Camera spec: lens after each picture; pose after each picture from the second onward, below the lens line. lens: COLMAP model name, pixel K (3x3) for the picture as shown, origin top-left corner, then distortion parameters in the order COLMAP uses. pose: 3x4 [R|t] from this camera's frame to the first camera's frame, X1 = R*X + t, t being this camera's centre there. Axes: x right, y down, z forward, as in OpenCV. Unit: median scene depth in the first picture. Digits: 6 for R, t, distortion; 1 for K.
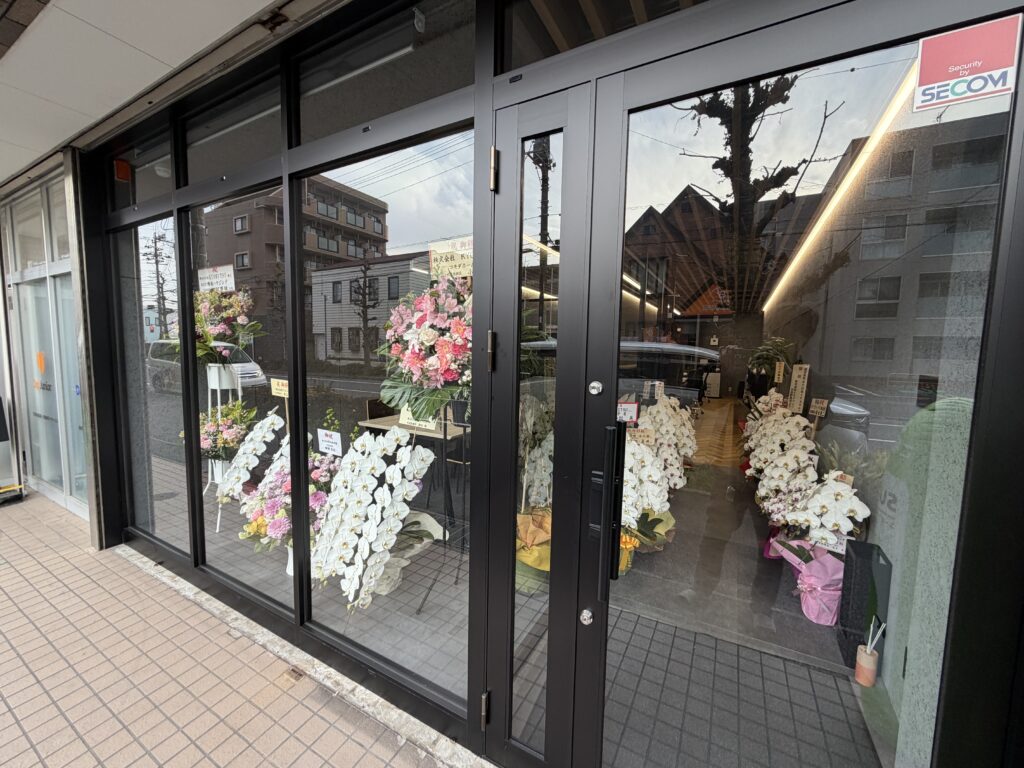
lens RADIAL K [[407.3, 0, 509.4], [0, 407.3, 385.0], [0, 0, 1]] dist [-0.001881, 0.000425]
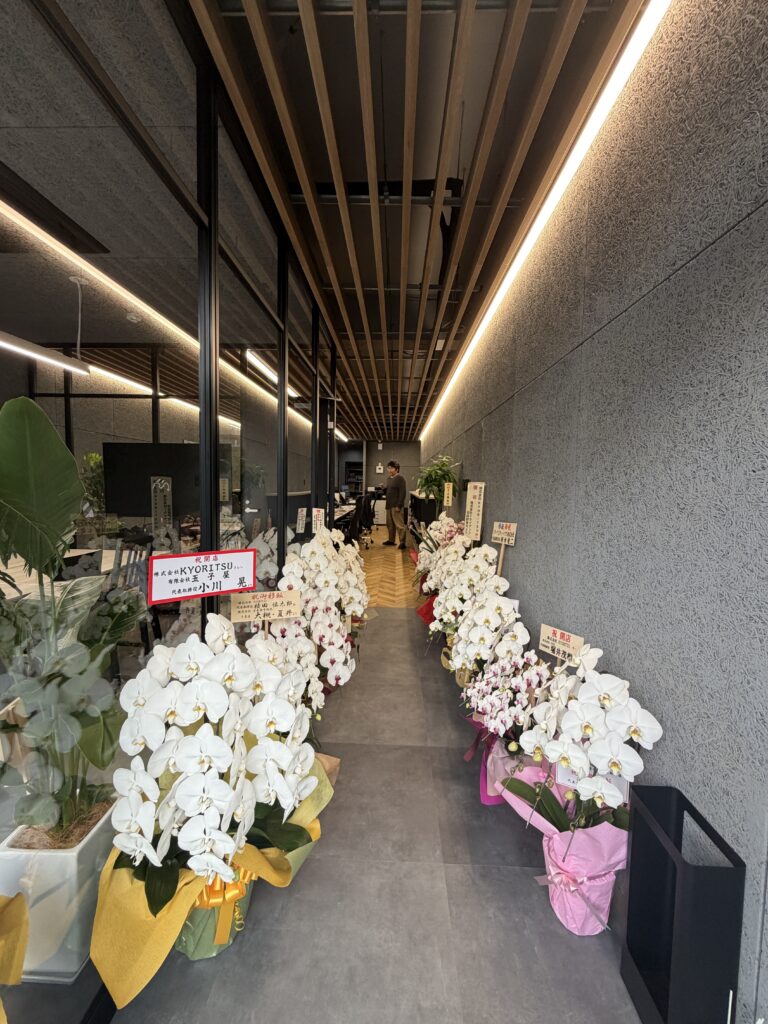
lens RADIAL K [[407.3, 0, 387.0], [0, 407.3, 506.0], [0, 0, 1]] dist [-0.001881, 0.000425]
pose [[0.884963, -0.027139, 0.464871, 0.175298], [0.039200, 0.999098, -0.016298, 0.004976], [-0.464009, 0.032646, 0.885229, 0.375485]]
